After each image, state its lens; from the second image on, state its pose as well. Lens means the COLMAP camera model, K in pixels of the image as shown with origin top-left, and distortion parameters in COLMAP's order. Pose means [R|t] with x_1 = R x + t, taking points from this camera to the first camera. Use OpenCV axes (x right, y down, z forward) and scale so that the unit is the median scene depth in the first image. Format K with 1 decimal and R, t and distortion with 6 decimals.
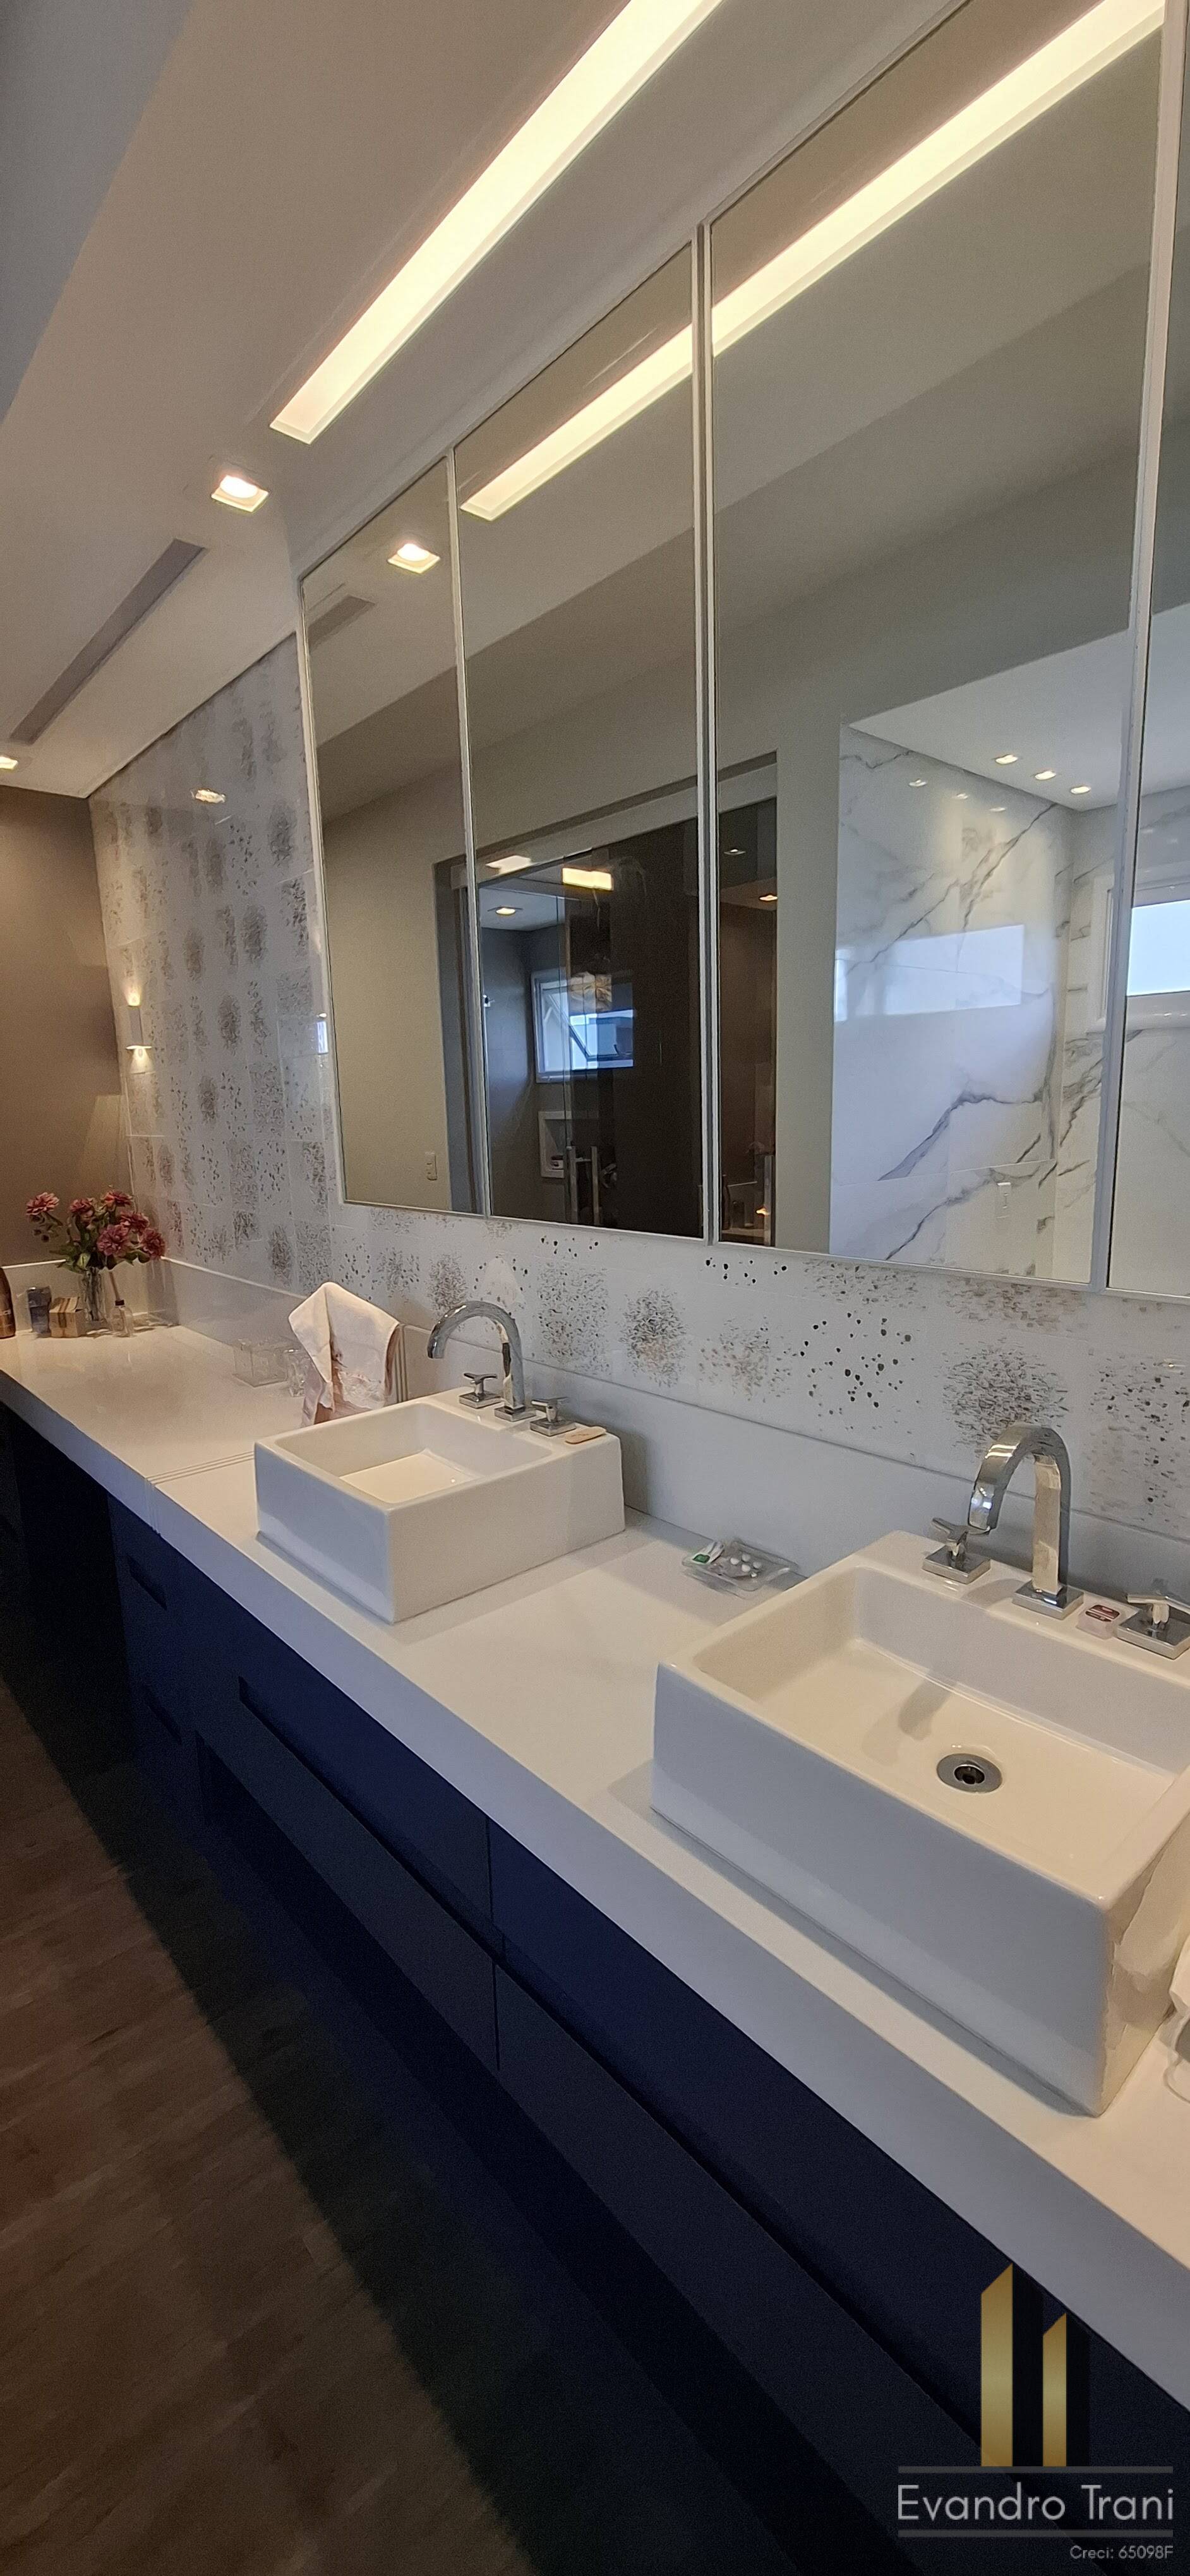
lens RADIAL K [[1024.8, 0, 605.7], [0, 1024.8, 1302.7], [0, 0, 1]] dist [-0.006388, 0.000923]
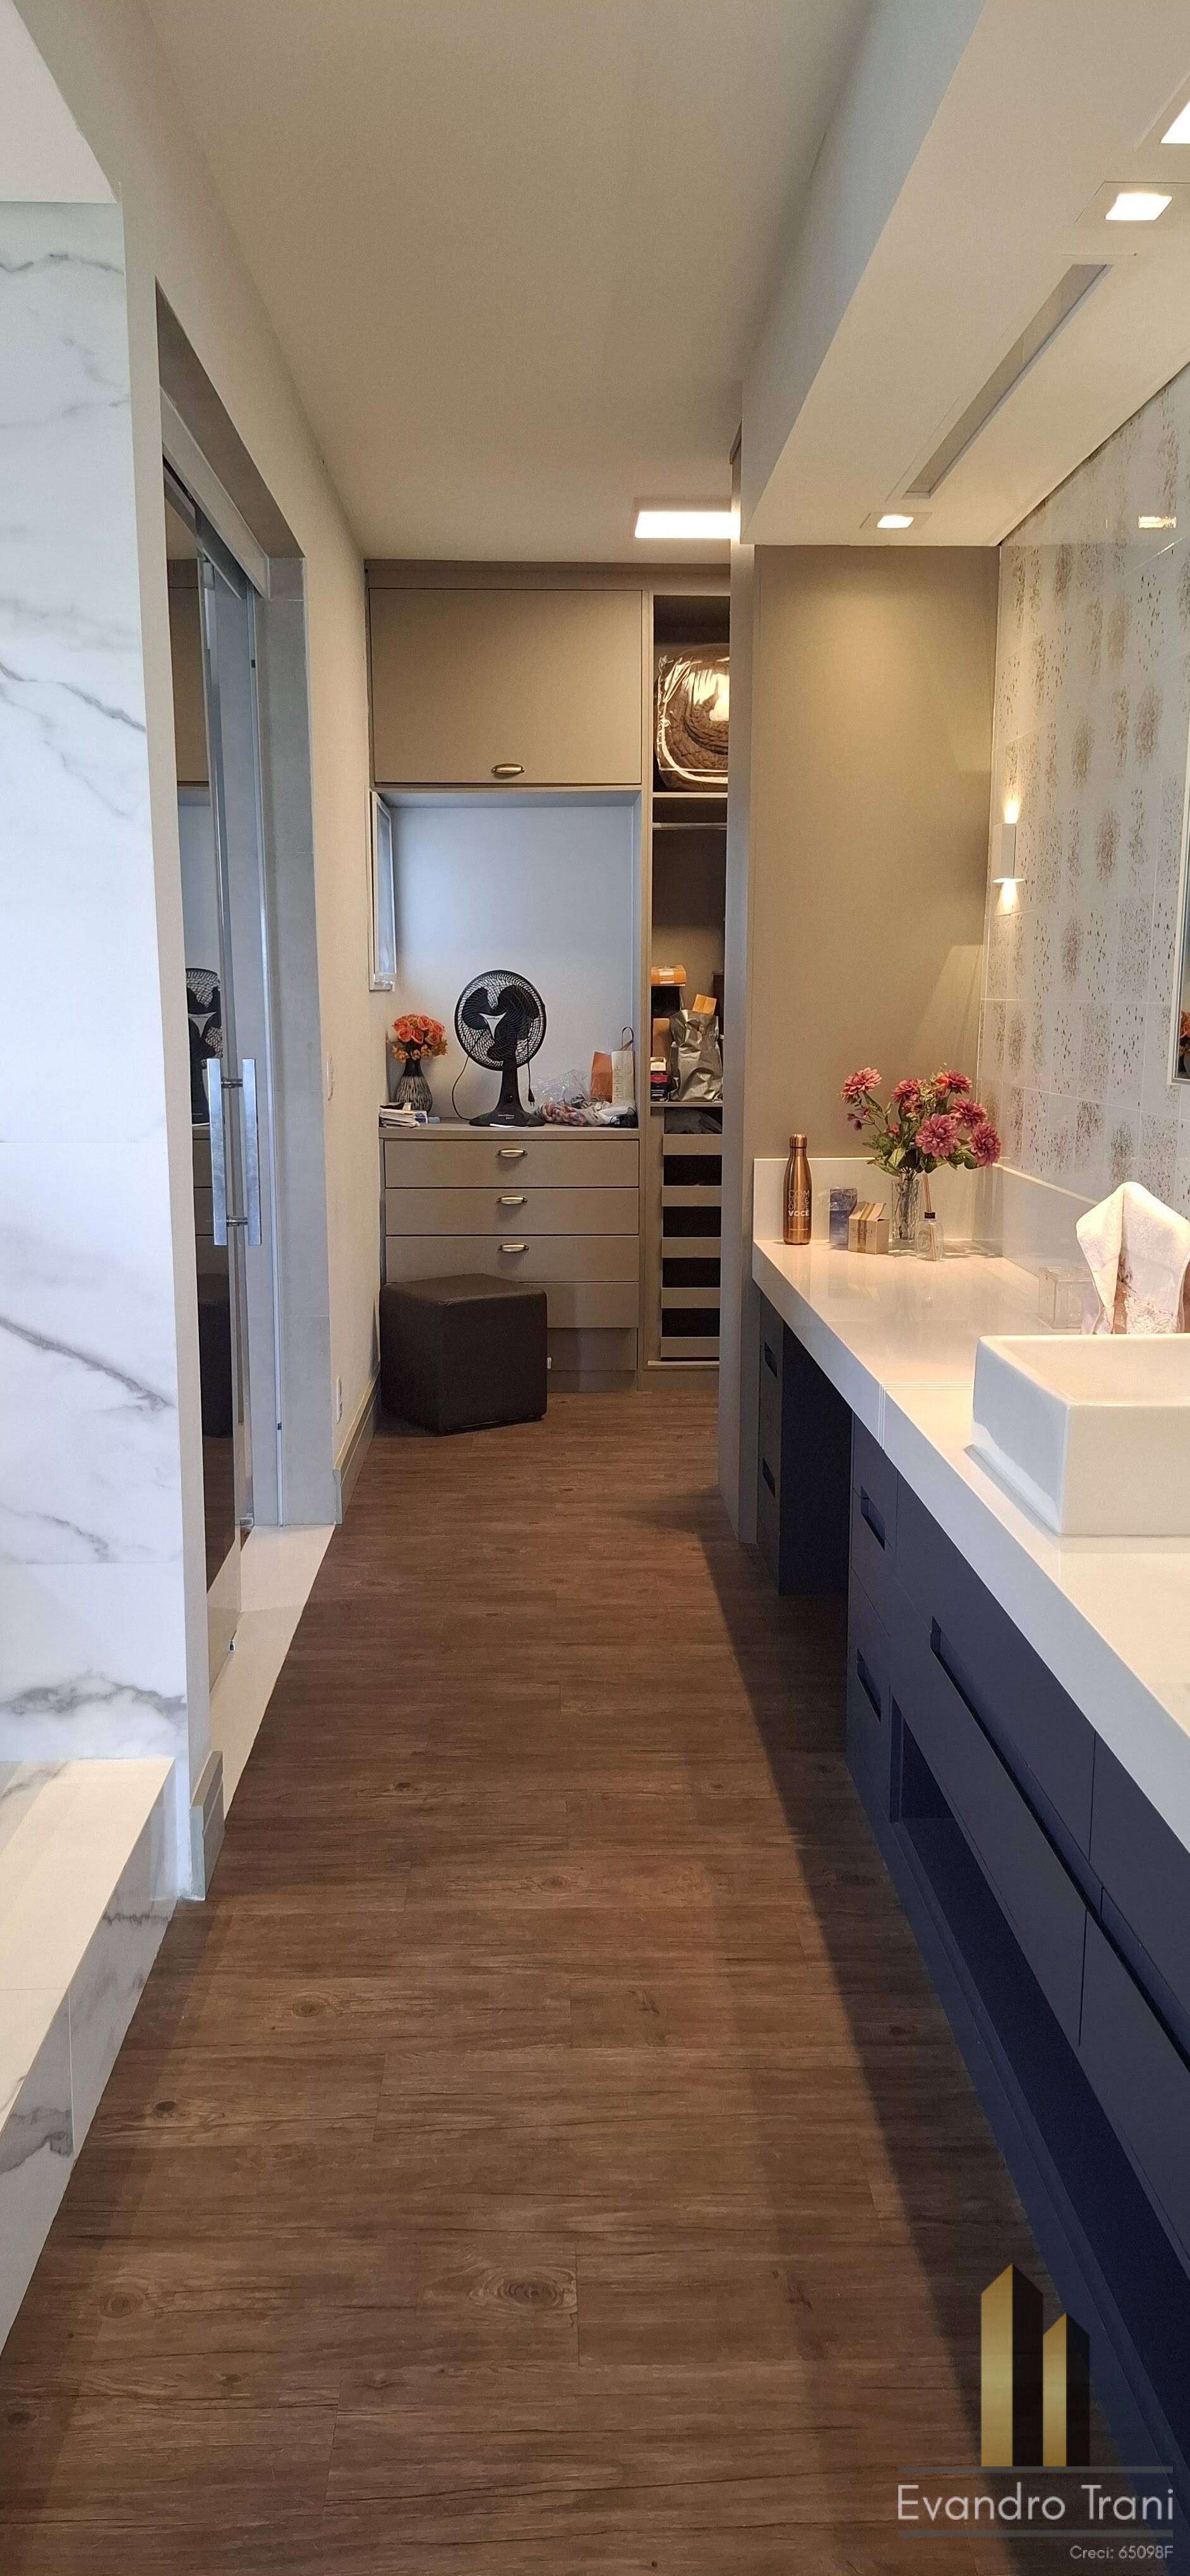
lens RADIAL K [[1762.0, 0, 568.9], [0, 1762.0, 1334.9], [0, 0, 1]] dist [0.041032, -0.023913]
pose [[0.757707, 0.145035, -0.636274, 0.203642], [-0.138759, 0.988502, 0.060082, 0.053874], [0.637673, 0.042764, 0.769120, -0.219302]]
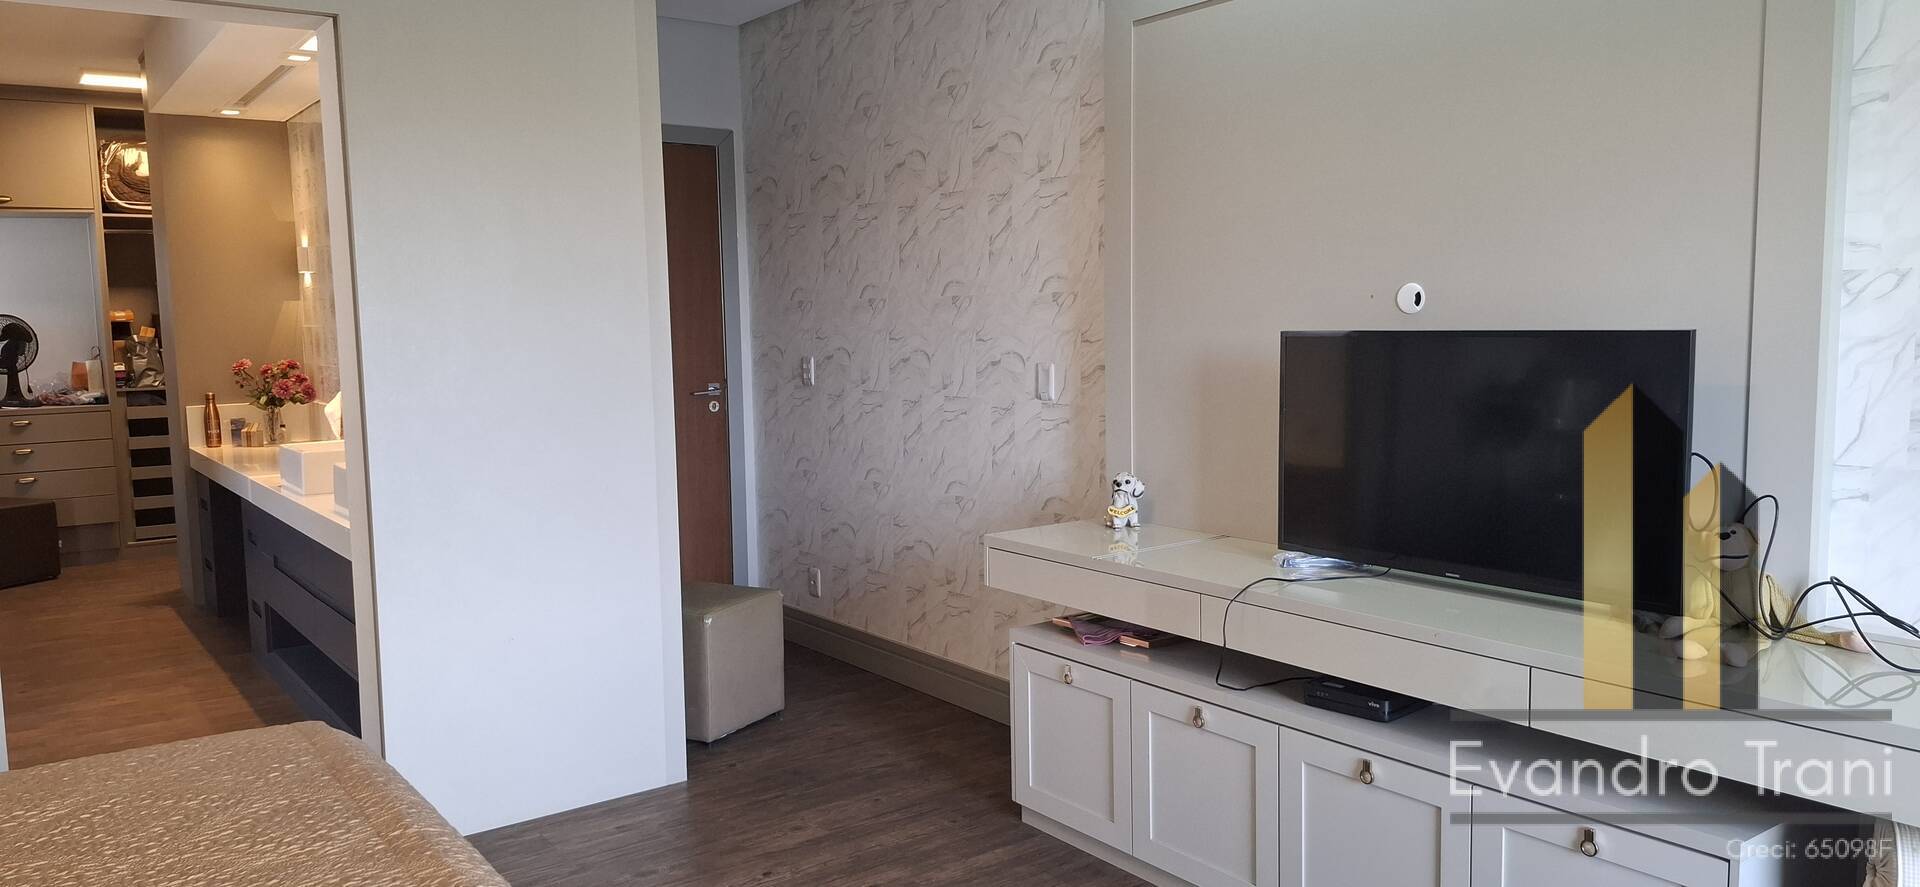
lens RADIAL K [[1313.0, 0, 904.0], [0, 1313.0, 424.0], [0, 0, 1]] dist [0.041032, -0.023913]
pose [[0.993624, 0.009891, -0.112314, 0.866874], [-0.021015, 0.994935, -0.098295, 0.212382], [0.110773, 0.100029, 0.988799, -1.136786]]
